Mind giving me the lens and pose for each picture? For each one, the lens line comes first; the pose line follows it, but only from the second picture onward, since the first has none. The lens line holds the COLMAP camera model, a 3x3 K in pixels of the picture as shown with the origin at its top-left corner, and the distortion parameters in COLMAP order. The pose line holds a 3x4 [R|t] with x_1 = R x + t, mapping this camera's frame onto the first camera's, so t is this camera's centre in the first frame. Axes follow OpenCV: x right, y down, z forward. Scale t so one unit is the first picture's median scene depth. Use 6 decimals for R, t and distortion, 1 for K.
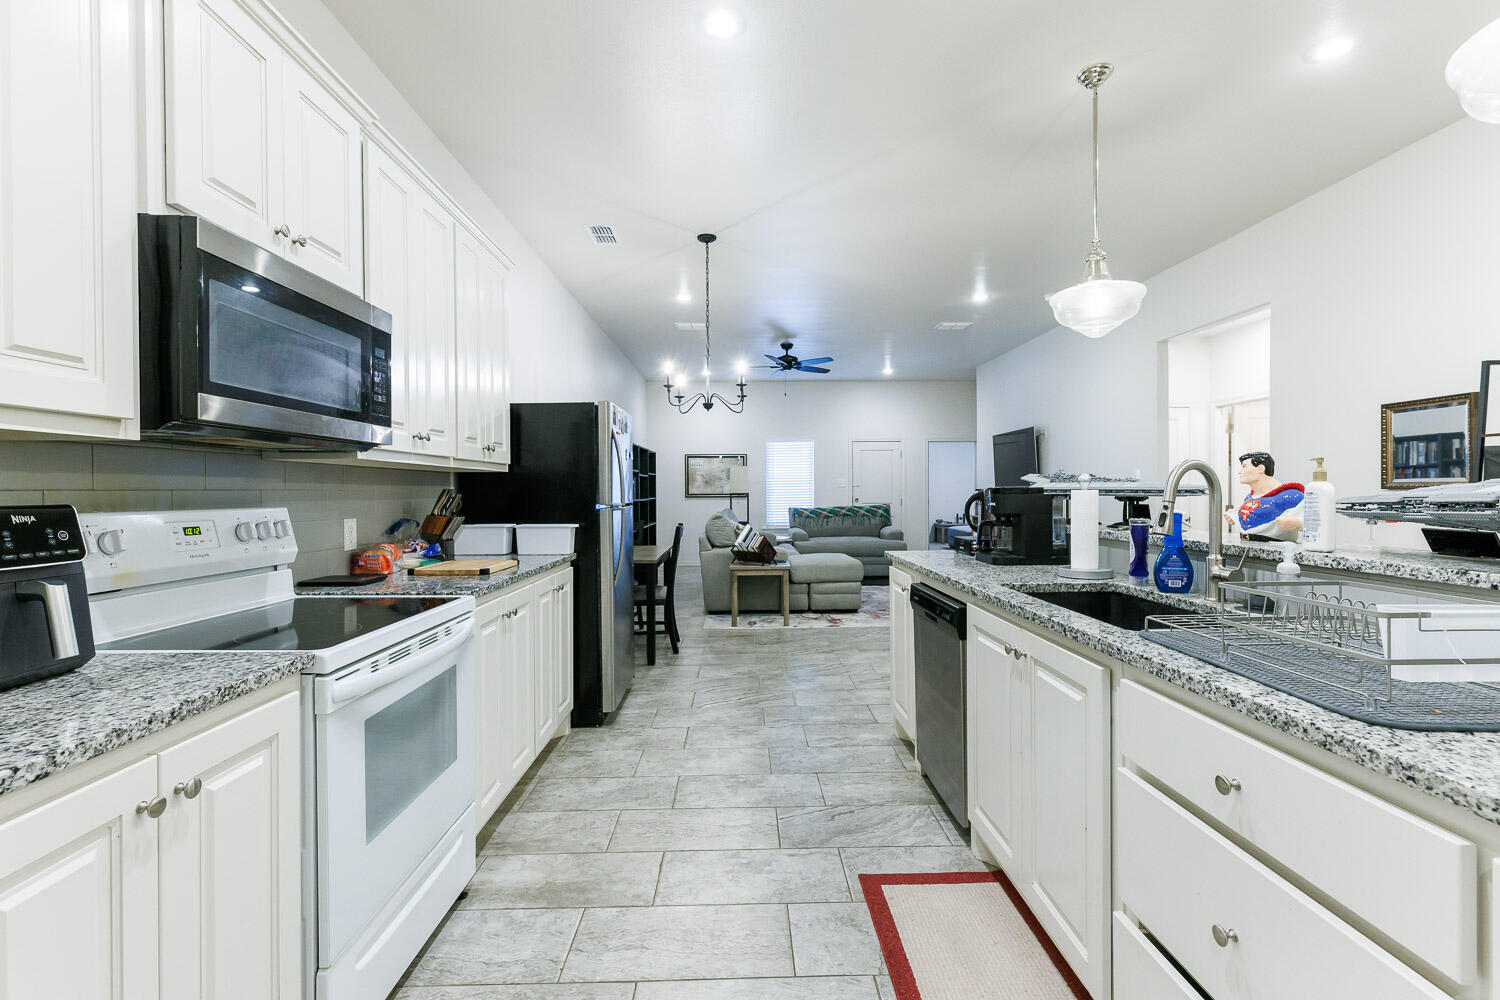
lens RADIAL K [[663.5, 0, 753.4], [0, 663.5, 495.2], [0, 0, 1]] dist [0.000141, -0.000838]
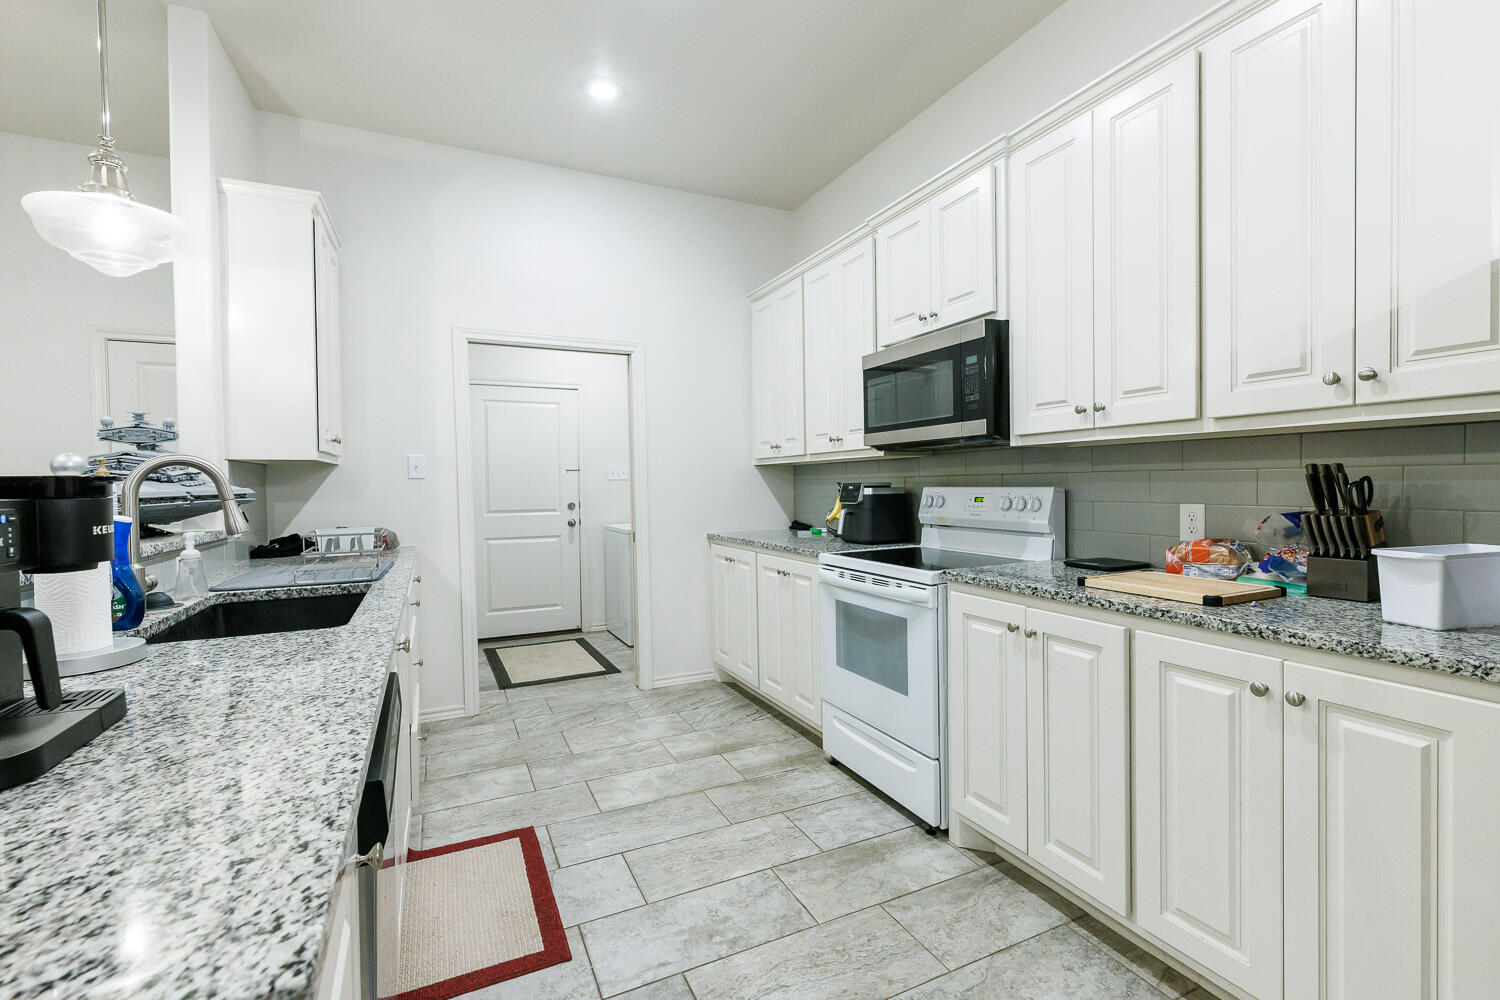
lens RADIAL K [[663.0, 0, 758.4], [0, 663.0, 496.8], [0, 0, 1]] dist [0.000529, -0.000072]
pose [[-0.908782, 0.026832, -0.416407, 0.207529], [0.016464, 0.999459, 0.028471, -0.005604], [0.416946, 0.019018, -0.908732, 1.379682]]
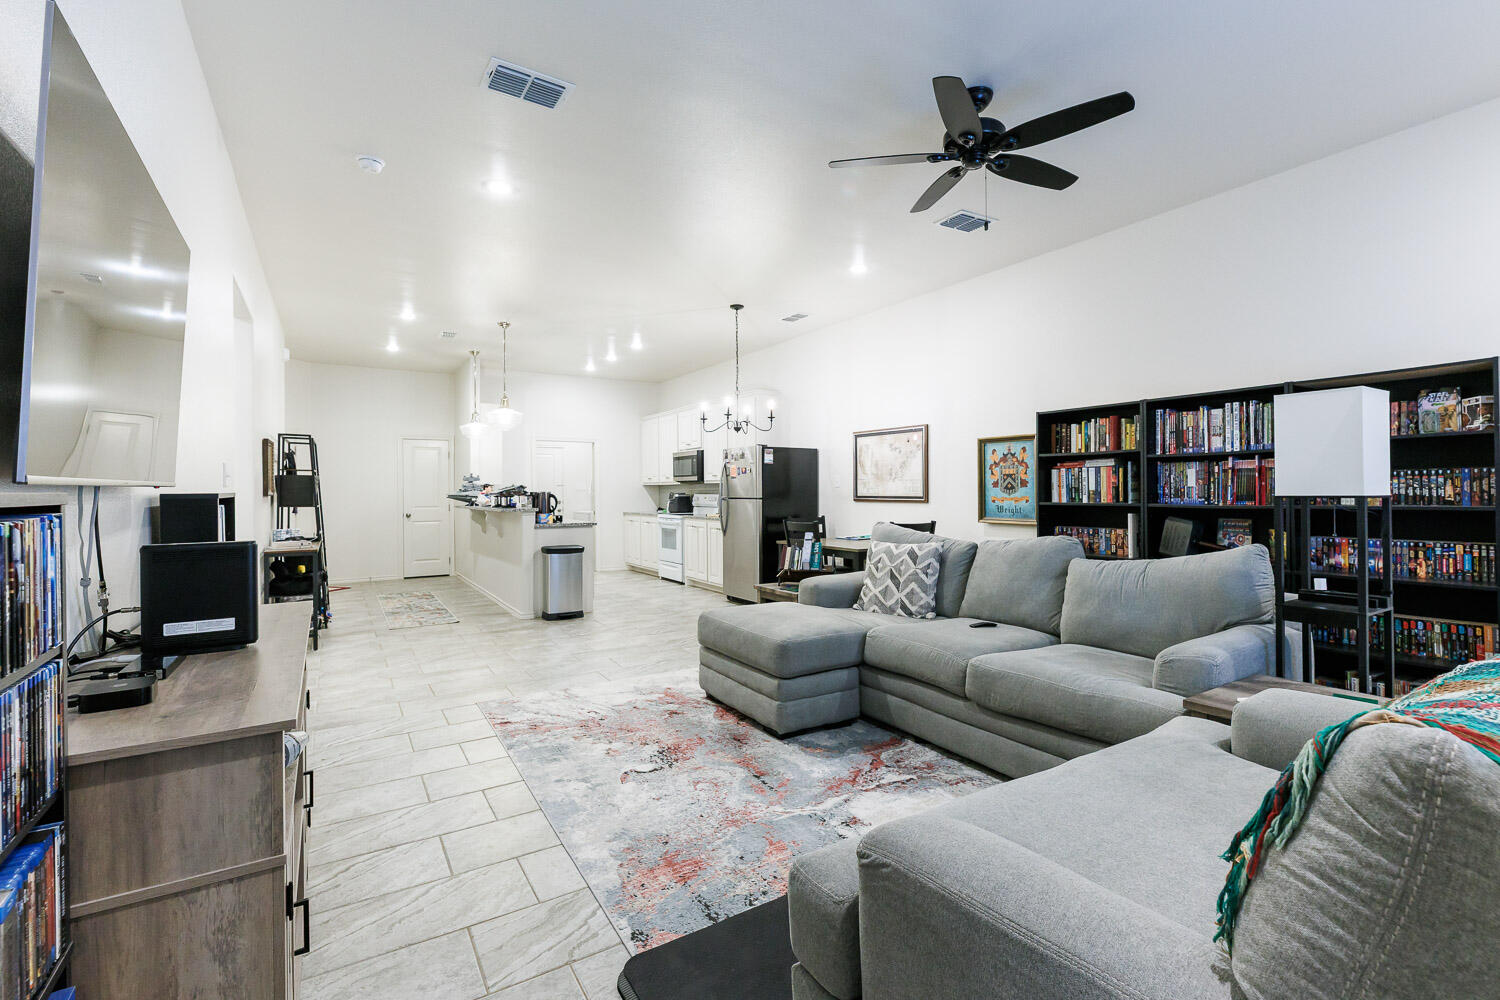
lens RADIAL K [[663.0, 0, 758.4], [0, 663.0, 496.8], [0, 0, 1]] dist [0.000529, -0.000072]
pose [[-0.853417, 0.016935, -0.520954, 1.002491], [0.008522, 0.999792, 0.018540, -0.033621], [0.521160, 0.011383, -0.853383, 3.604988]]
